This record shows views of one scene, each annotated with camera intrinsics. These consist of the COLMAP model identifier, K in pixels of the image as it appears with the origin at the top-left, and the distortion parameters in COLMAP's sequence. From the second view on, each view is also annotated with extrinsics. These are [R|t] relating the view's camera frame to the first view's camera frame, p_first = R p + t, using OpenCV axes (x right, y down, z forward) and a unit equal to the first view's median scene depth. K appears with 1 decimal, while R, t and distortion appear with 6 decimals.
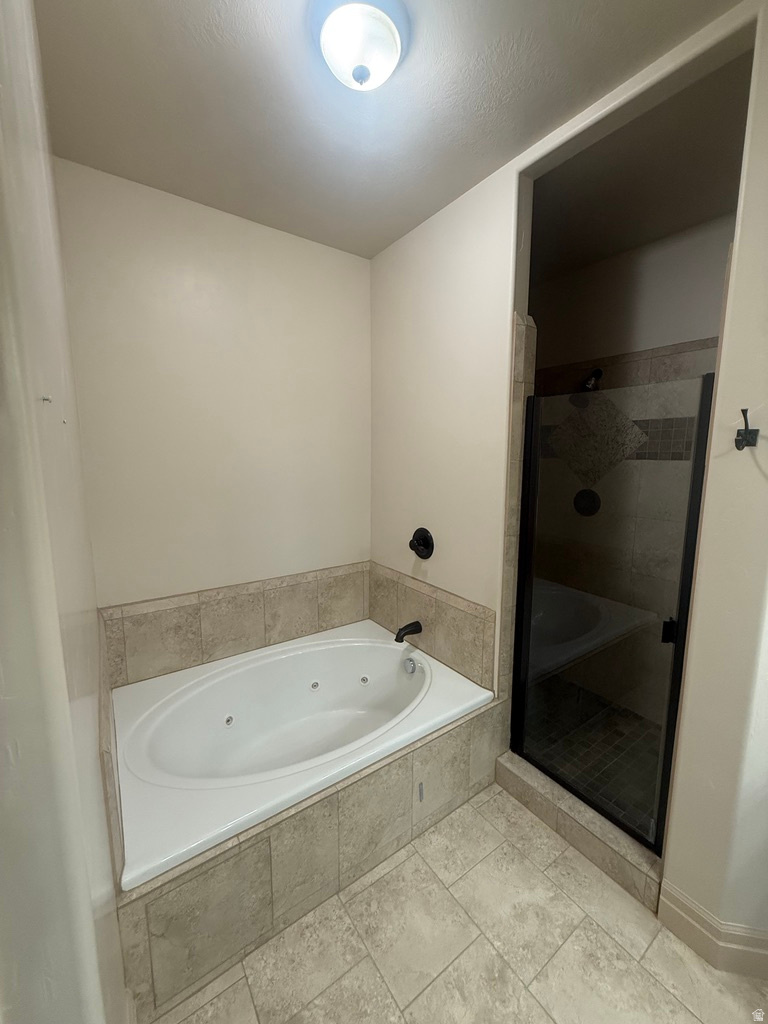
lens RADIAL K [[410.3, 0, 385.2], [0, 410.3, 509.7], [0, 0, 1]] dist [0.000941, 0.000224]
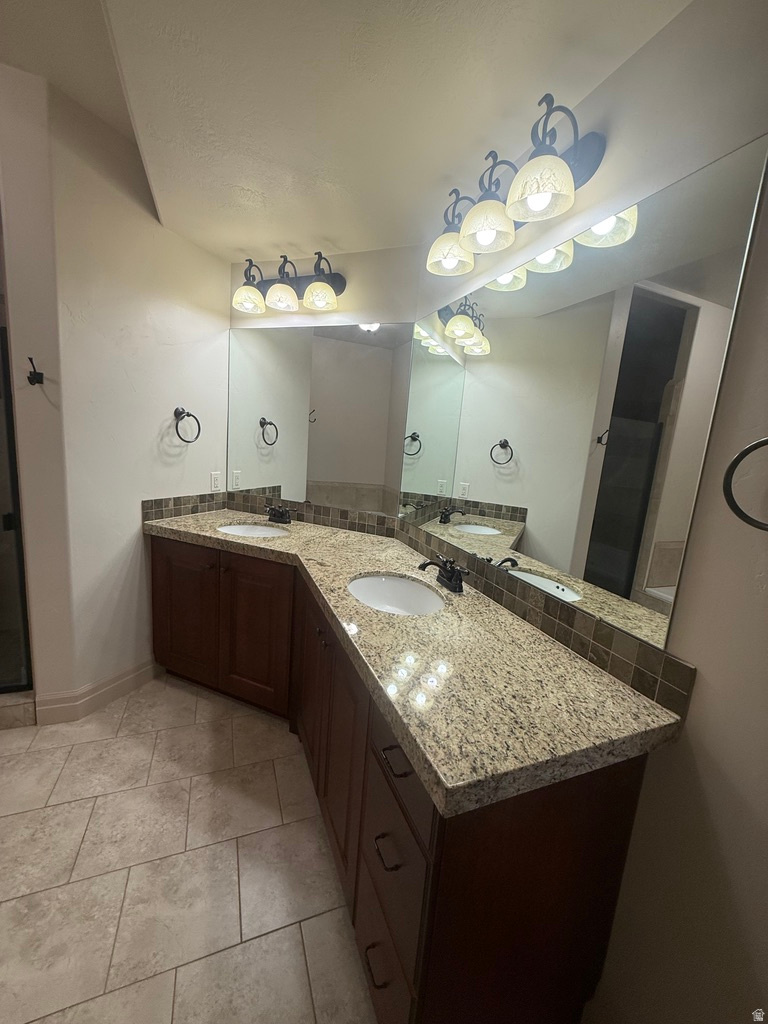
lens RADIAL K [[410.3, 0, 386.0], [0, 410.3, 512.5], [0, 0, 1]] dist [0.000941, 0.000224]
pose [[0.223411, -0.144338, 0.963978, -0.356370], [0.063226, 0.989038, 0.133438, 0.183283], [-0.972672, 0.031137, 0.230088, -0.563076]]
